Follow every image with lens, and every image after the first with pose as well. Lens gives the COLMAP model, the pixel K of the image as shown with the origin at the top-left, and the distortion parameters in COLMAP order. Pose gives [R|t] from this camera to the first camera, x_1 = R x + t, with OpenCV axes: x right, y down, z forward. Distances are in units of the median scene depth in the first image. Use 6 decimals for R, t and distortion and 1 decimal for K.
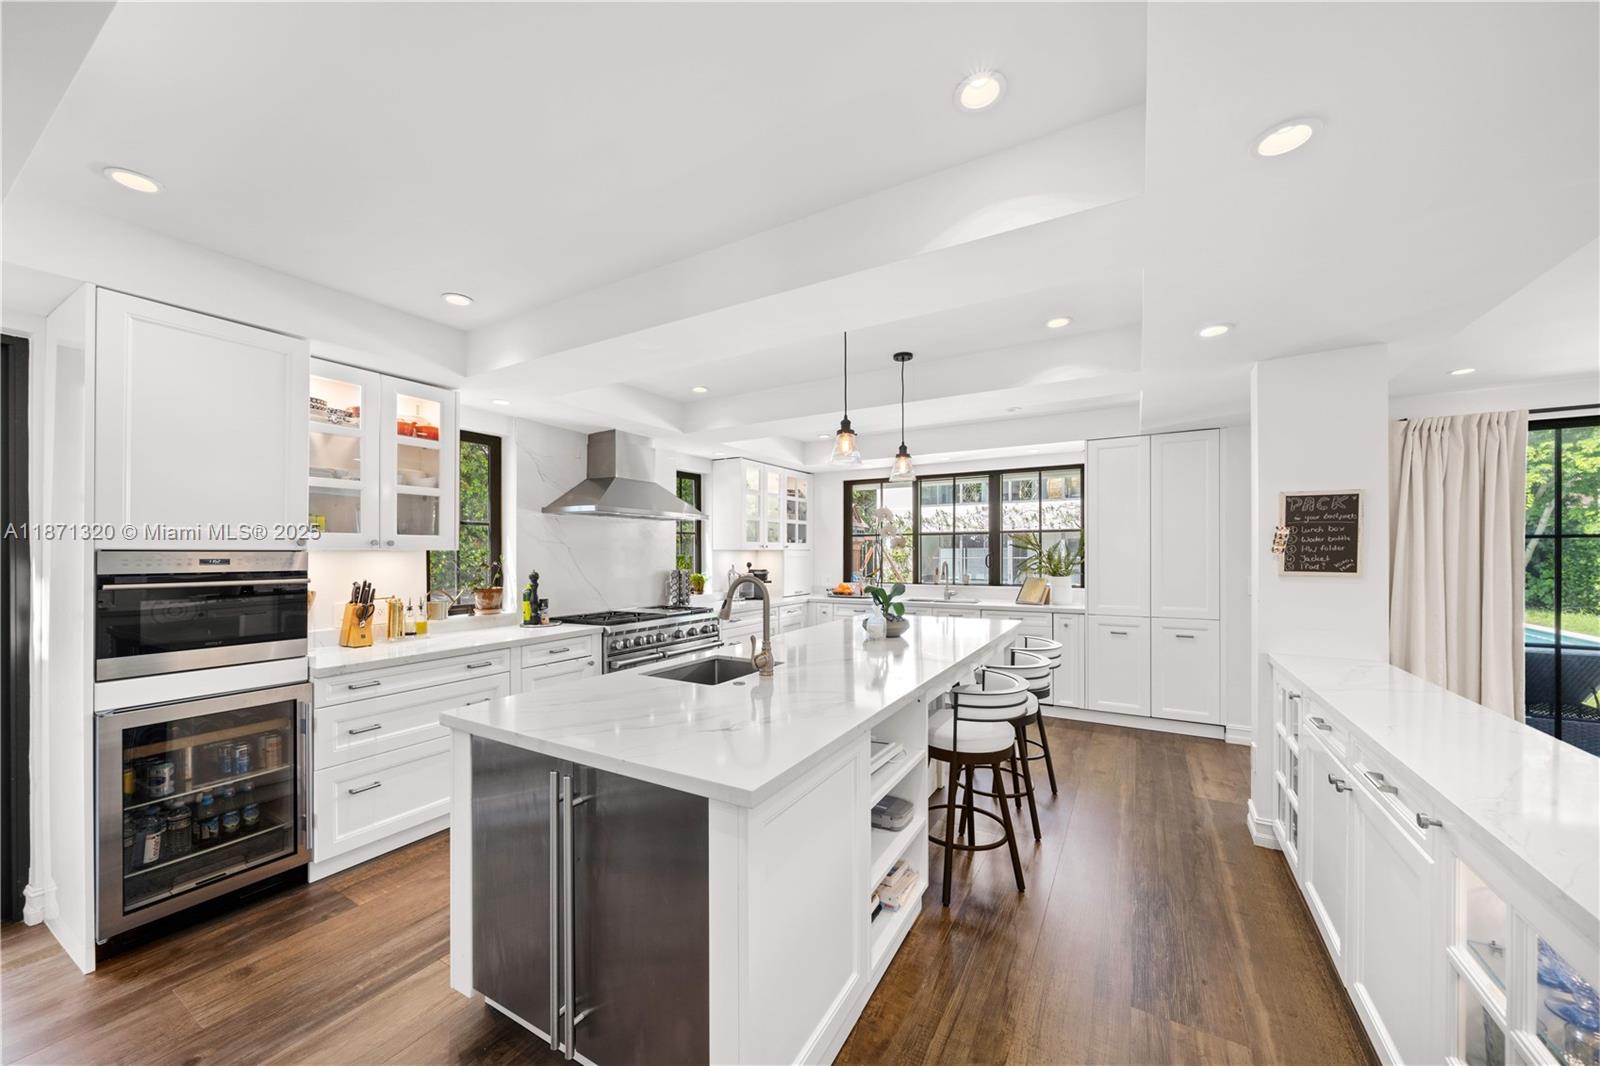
lens RADIAL K [[566.9, 0, 793.2], [0, 566.9, 552.9], [0, 0, 1]] dist [0.000216, -0.000005]
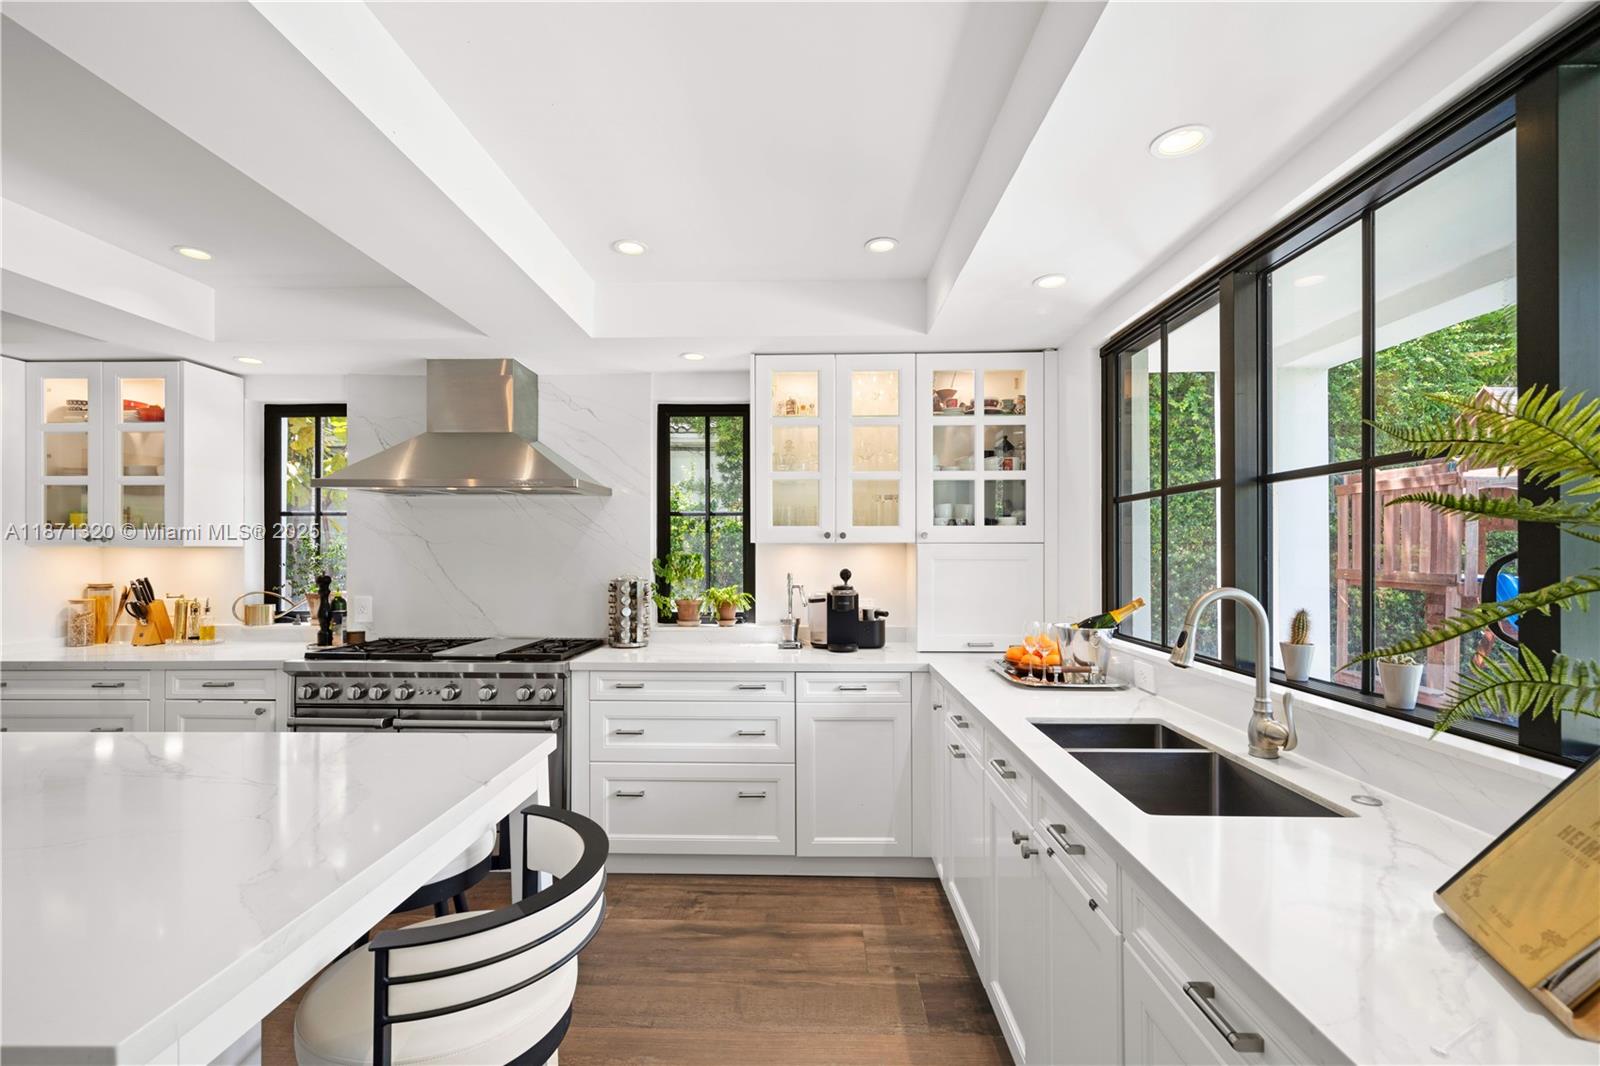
lens RADIAL K [[692.7, 0, 800.0], [0, 692.7, 533.0], [0, 0, 1]] dist [0.023107, -0.000128]
pose [[0.475117, -0.016463, -0.879769, 0.413763], [-0.000442, 0.999820, -0.018949, -0.002276], [0.879923, 0.009392, 0.475024, 0.689153]]
